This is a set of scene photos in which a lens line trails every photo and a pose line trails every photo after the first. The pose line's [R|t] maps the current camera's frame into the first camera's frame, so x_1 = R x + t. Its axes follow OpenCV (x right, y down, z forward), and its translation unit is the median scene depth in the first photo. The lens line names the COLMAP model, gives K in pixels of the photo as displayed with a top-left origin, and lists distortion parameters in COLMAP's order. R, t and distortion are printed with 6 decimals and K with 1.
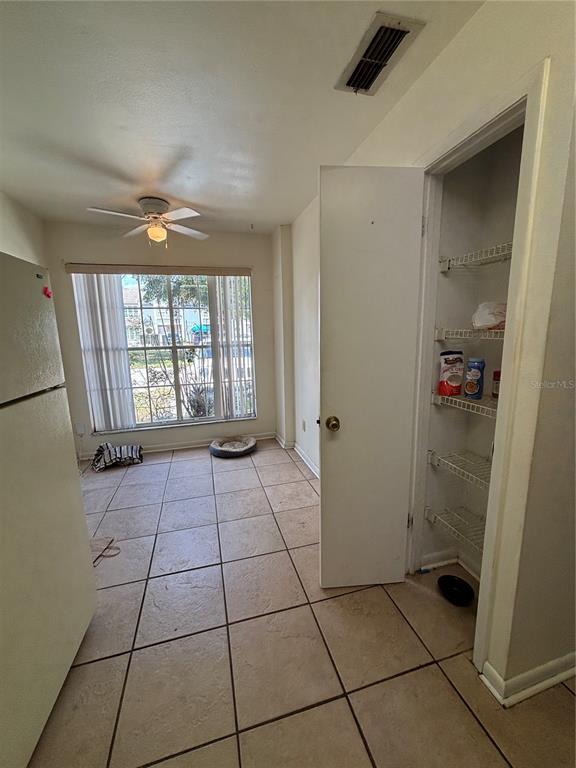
lens RADIAL K [[309.3, 0, 288.0], [0, 309.3, 384.0], [0, 0, 1]] dist [0.000969, 0.000128]
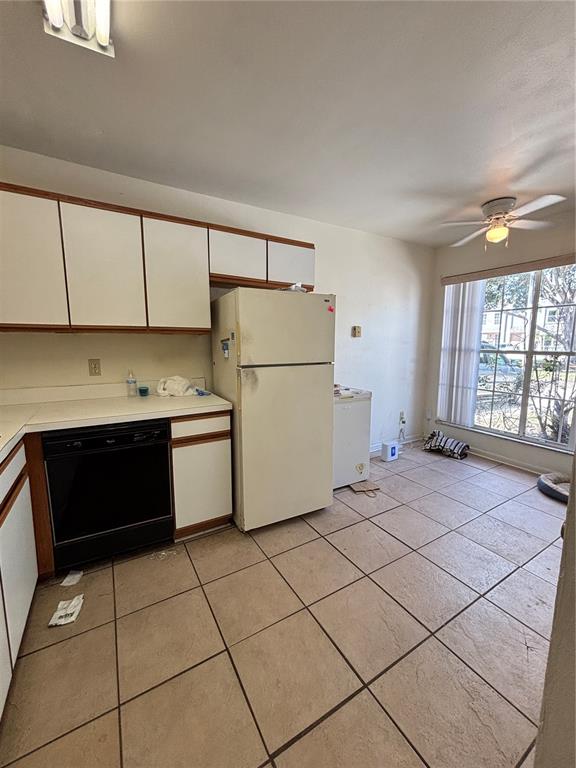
lens RADIAL K [[309.3, 0, 288.0], [0, 309.3, 384.0], [0, 0, 1]] dist [0.000969, 0.000128]
pose [[0.264166, 0.155346, -0.951884, 0.329635], [-0.171624, 0.978763, 0.112104, -0.011780], [0.949085, 0.133752, 0.285217, 0.120085]]
